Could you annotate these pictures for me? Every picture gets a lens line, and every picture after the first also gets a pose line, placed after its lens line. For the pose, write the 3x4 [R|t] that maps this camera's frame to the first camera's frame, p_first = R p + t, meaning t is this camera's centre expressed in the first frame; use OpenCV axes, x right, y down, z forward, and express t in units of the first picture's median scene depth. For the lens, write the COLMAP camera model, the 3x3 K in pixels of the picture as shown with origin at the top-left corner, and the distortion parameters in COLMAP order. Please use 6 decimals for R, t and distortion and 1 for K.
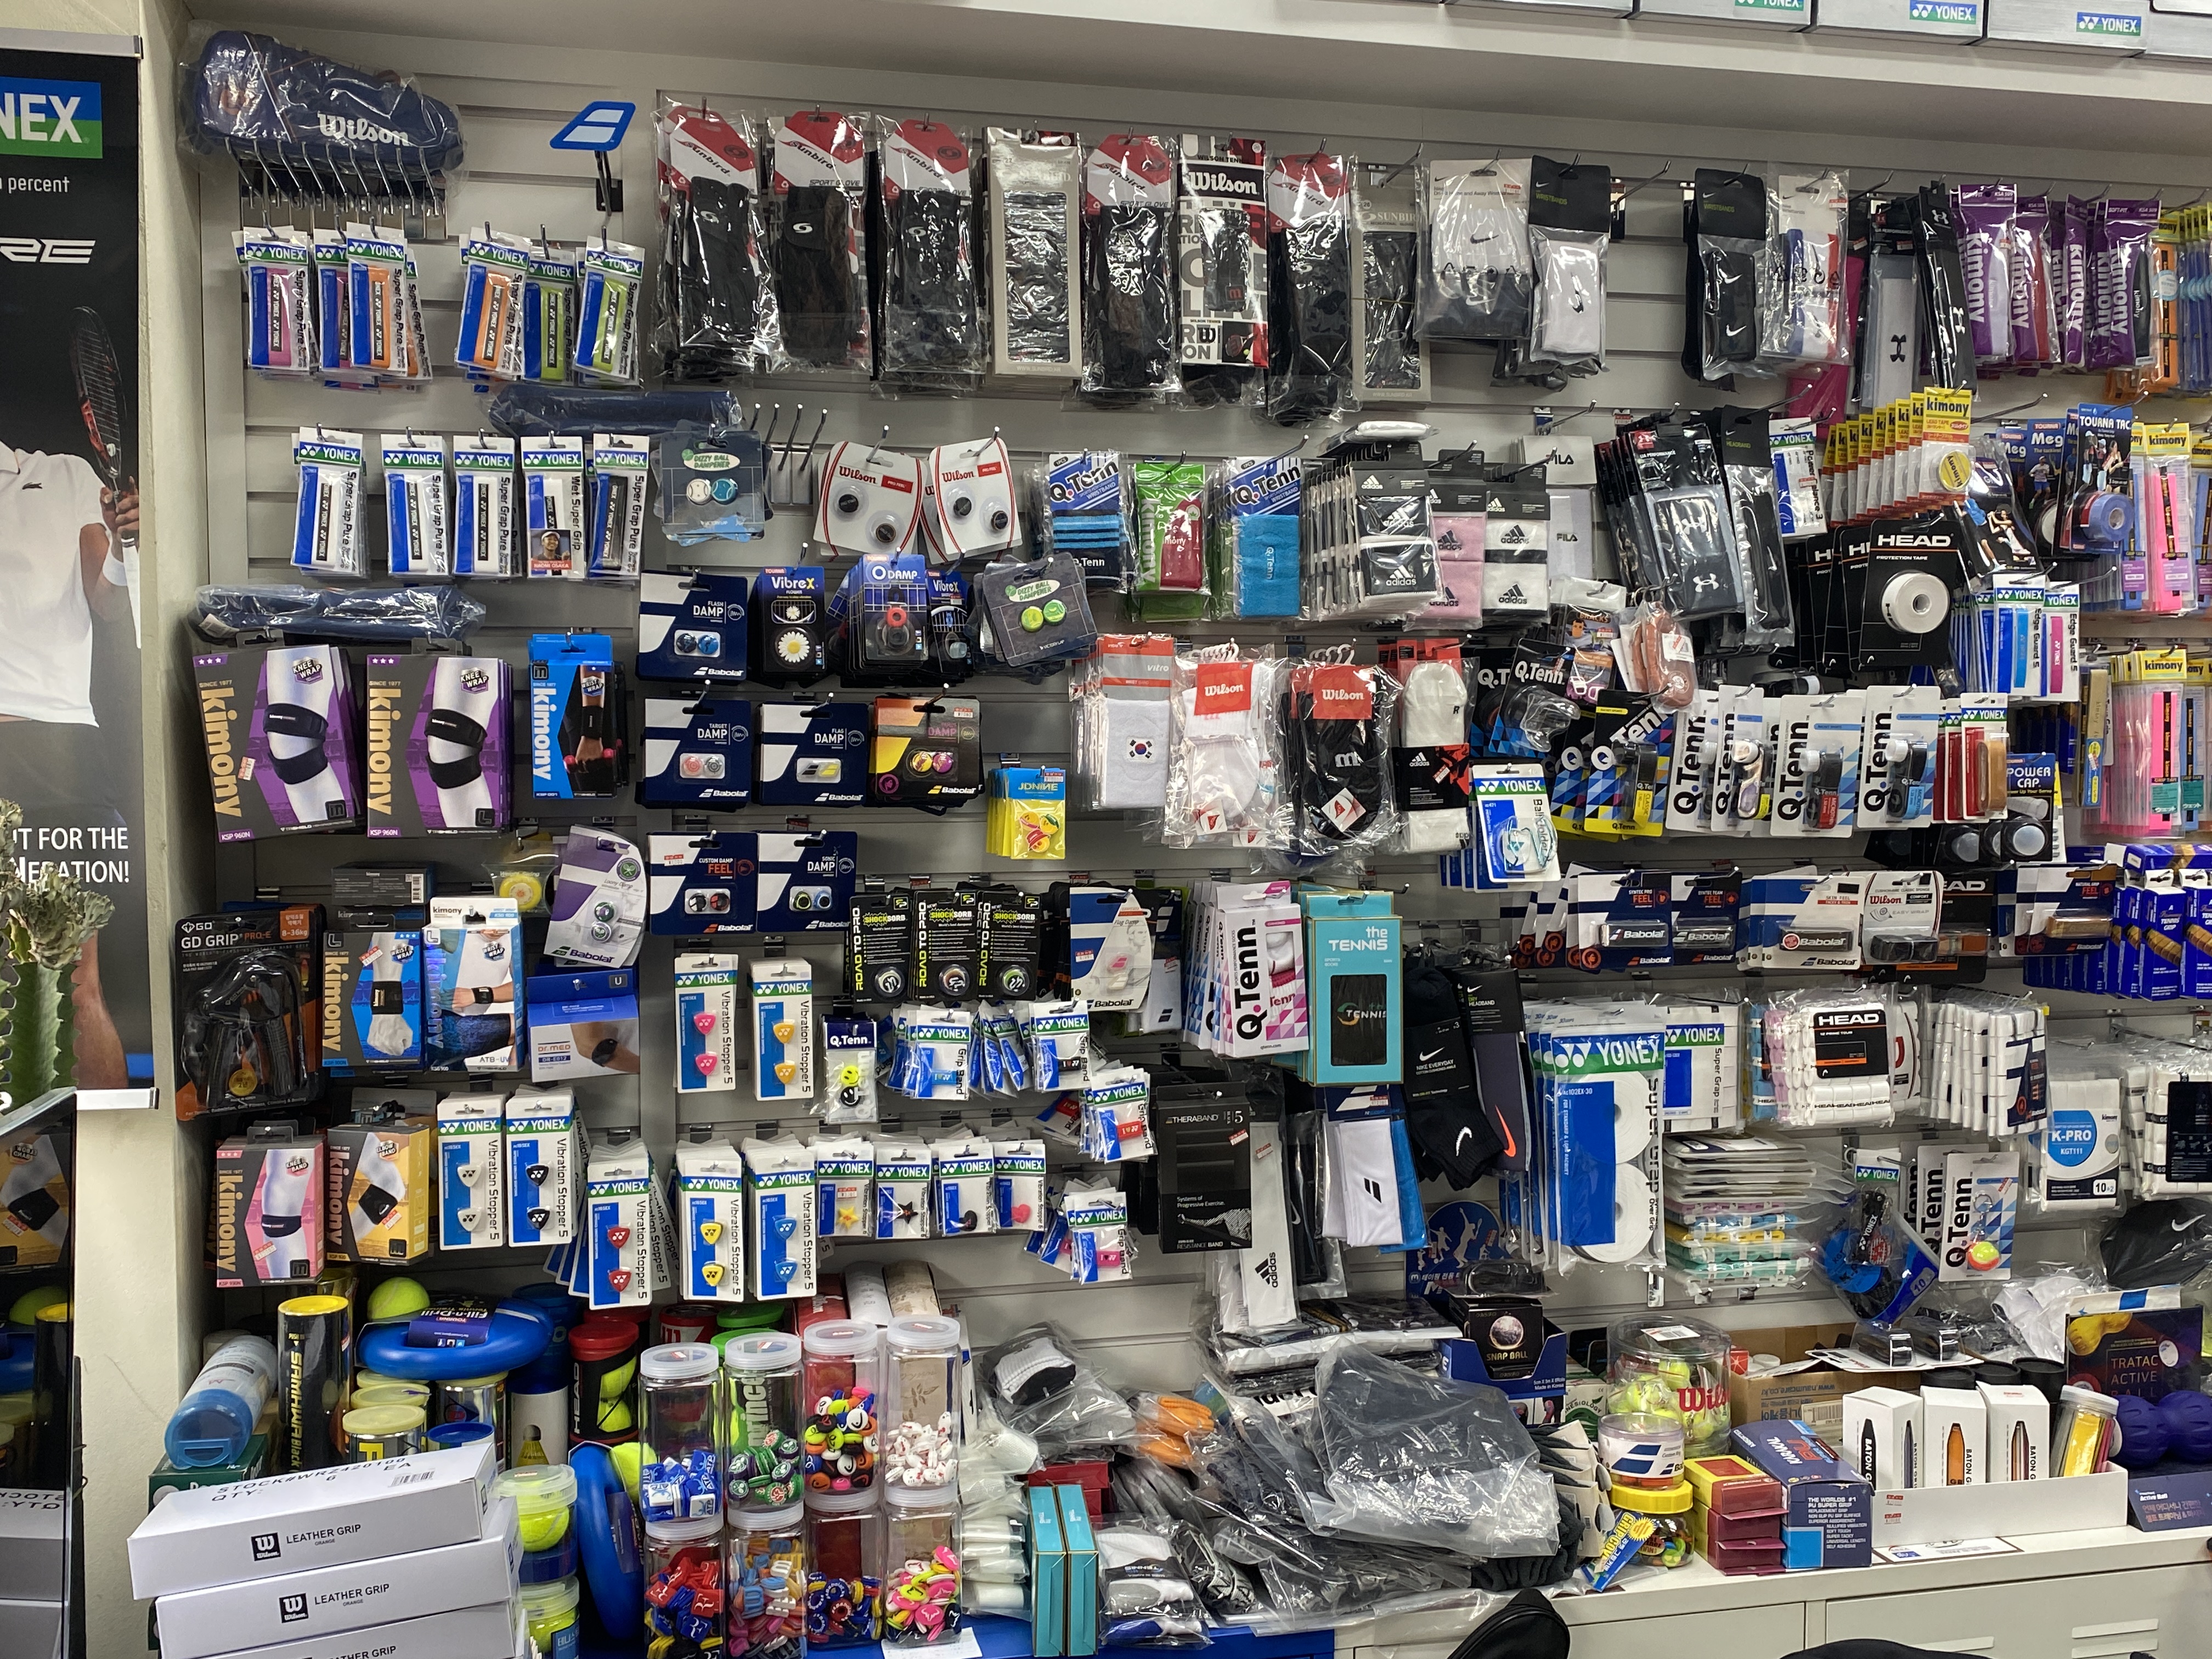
lens RADIAL K [[2106.3, 0, 1106.0], [0, 2106.3, 829.5], [0, 0, 1]] dist [0.005728, 0.011276]
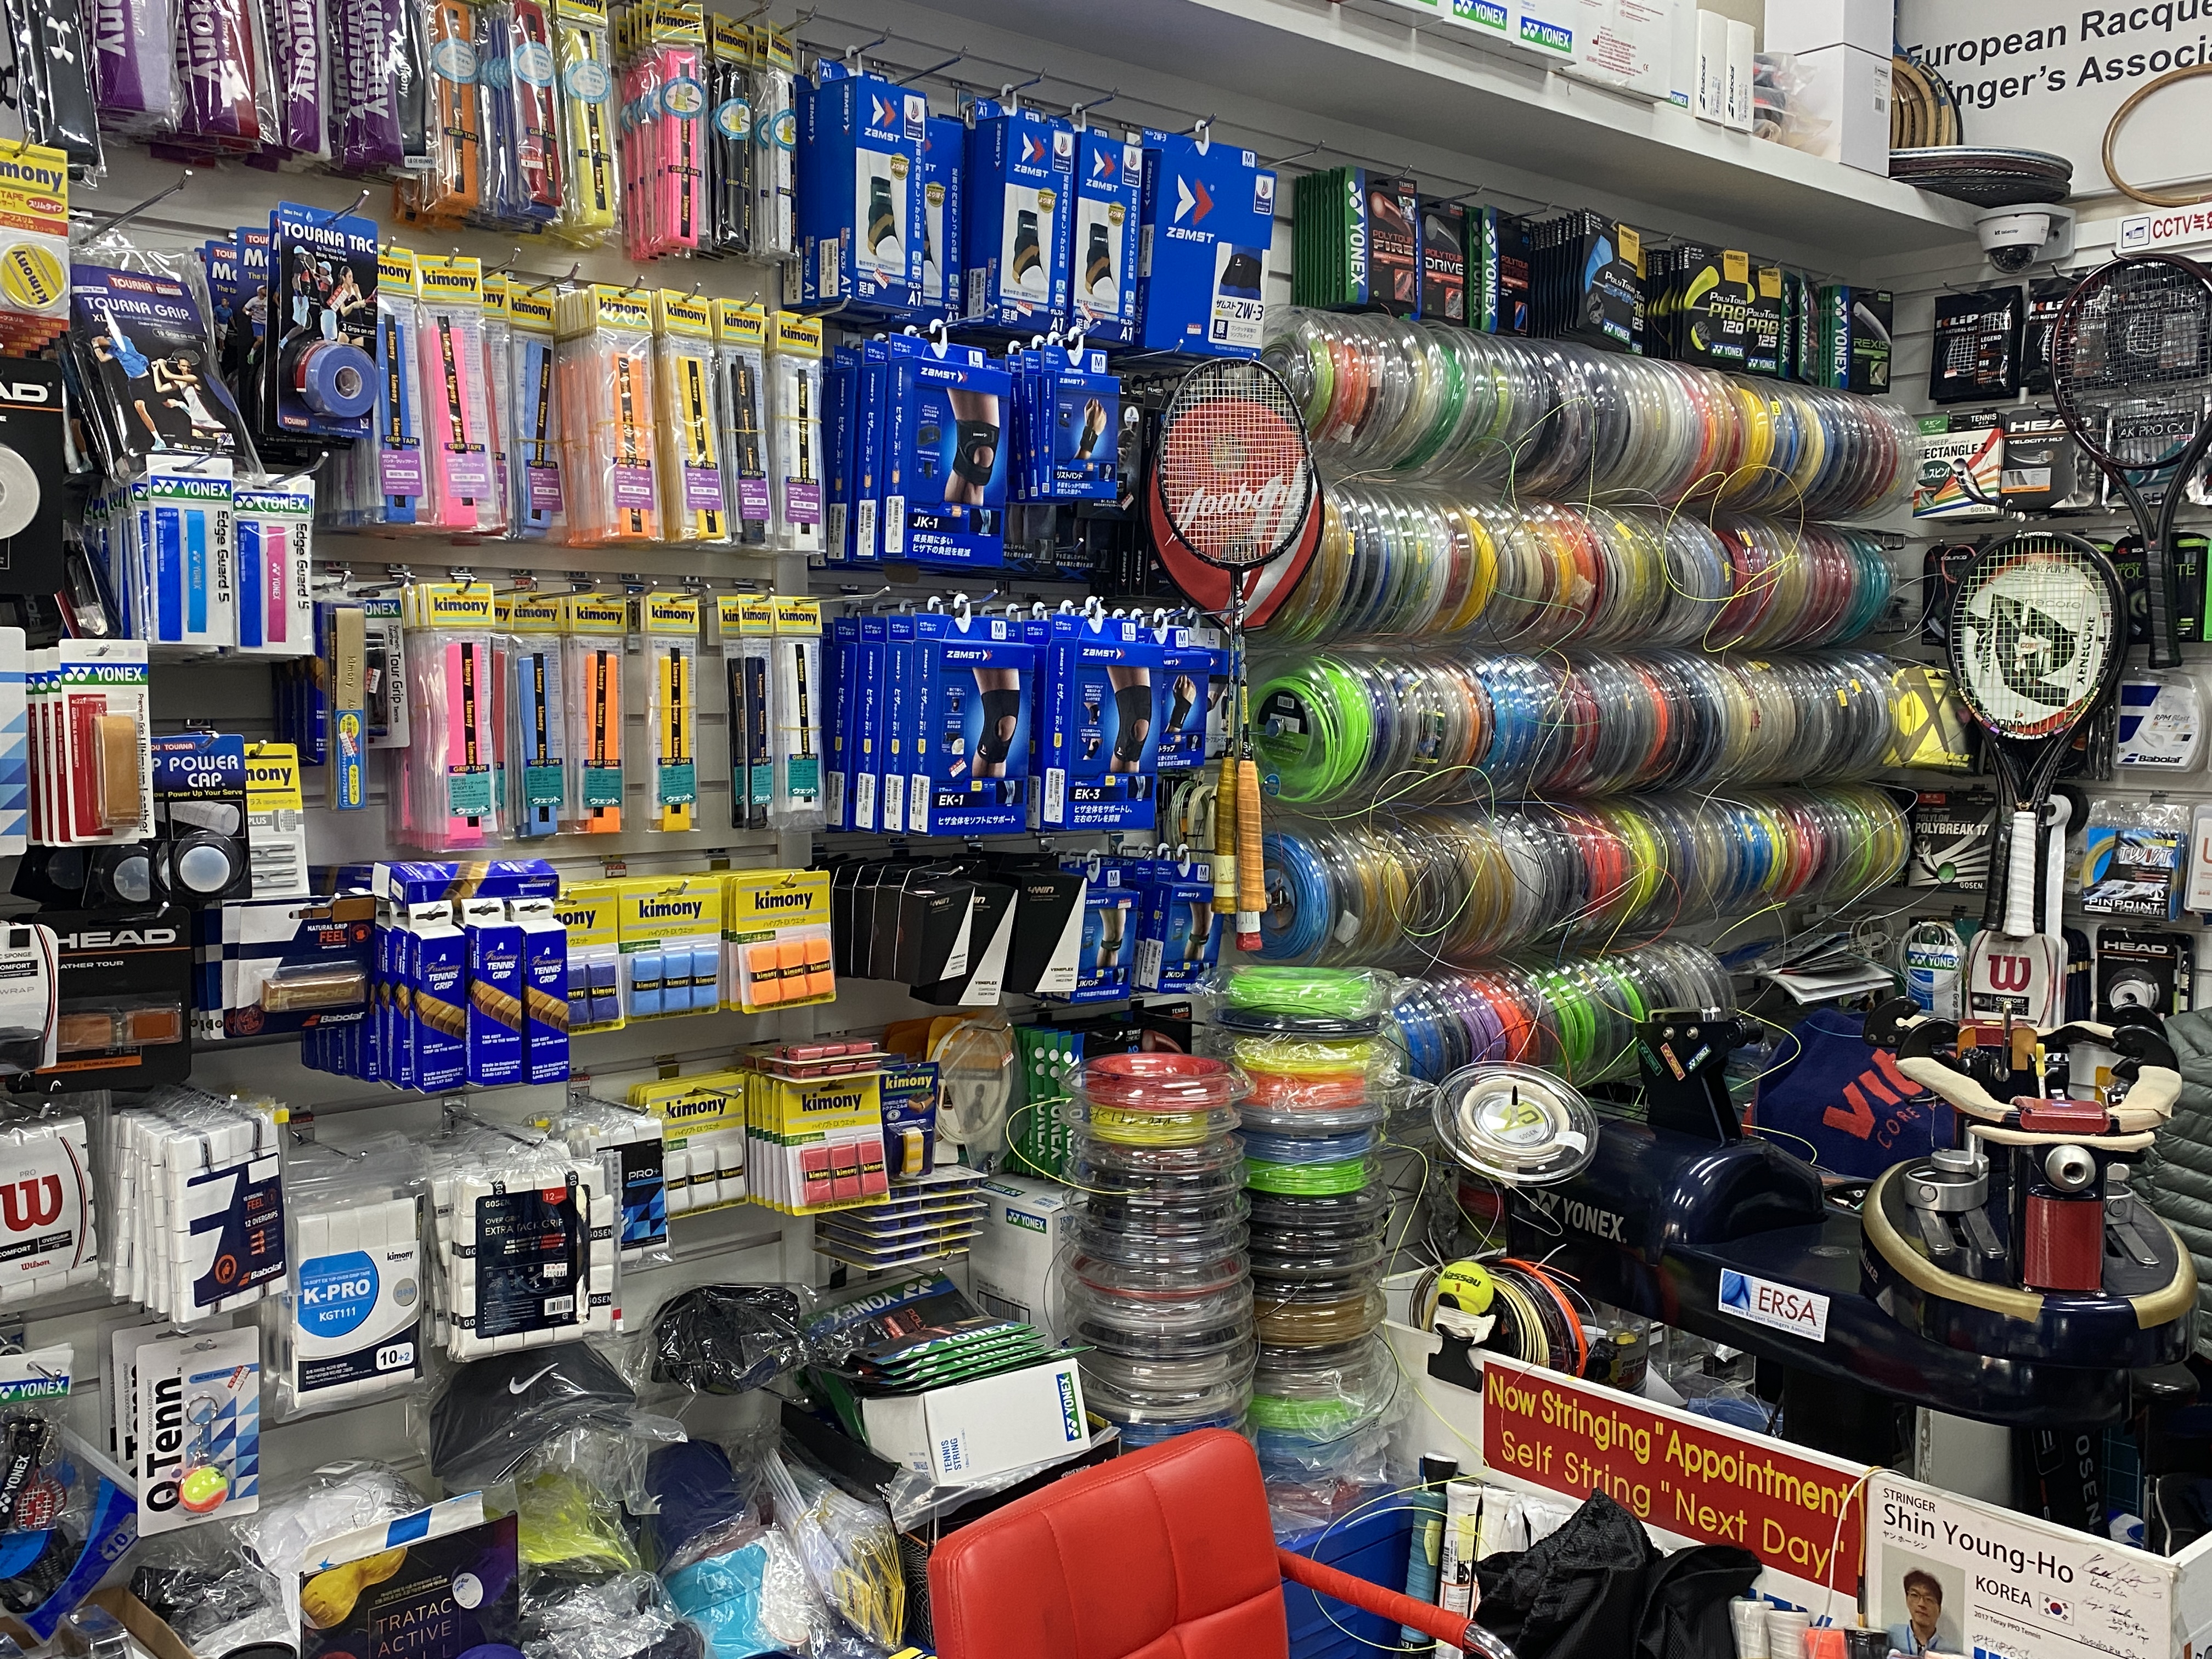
lens RADIAL K [[2106.3, 0, 1106.0], [0, 2106.3, 829.5], [0, 0, 1]] dist [0.005728, 0.011276]
pose [[0.869946, -0.028511, 0.492322, 0.348727], [0.016233, 0.999442, 0.029195, -0.020702], [-0.492880, -0.017406, 0.869923, 0.291422]]
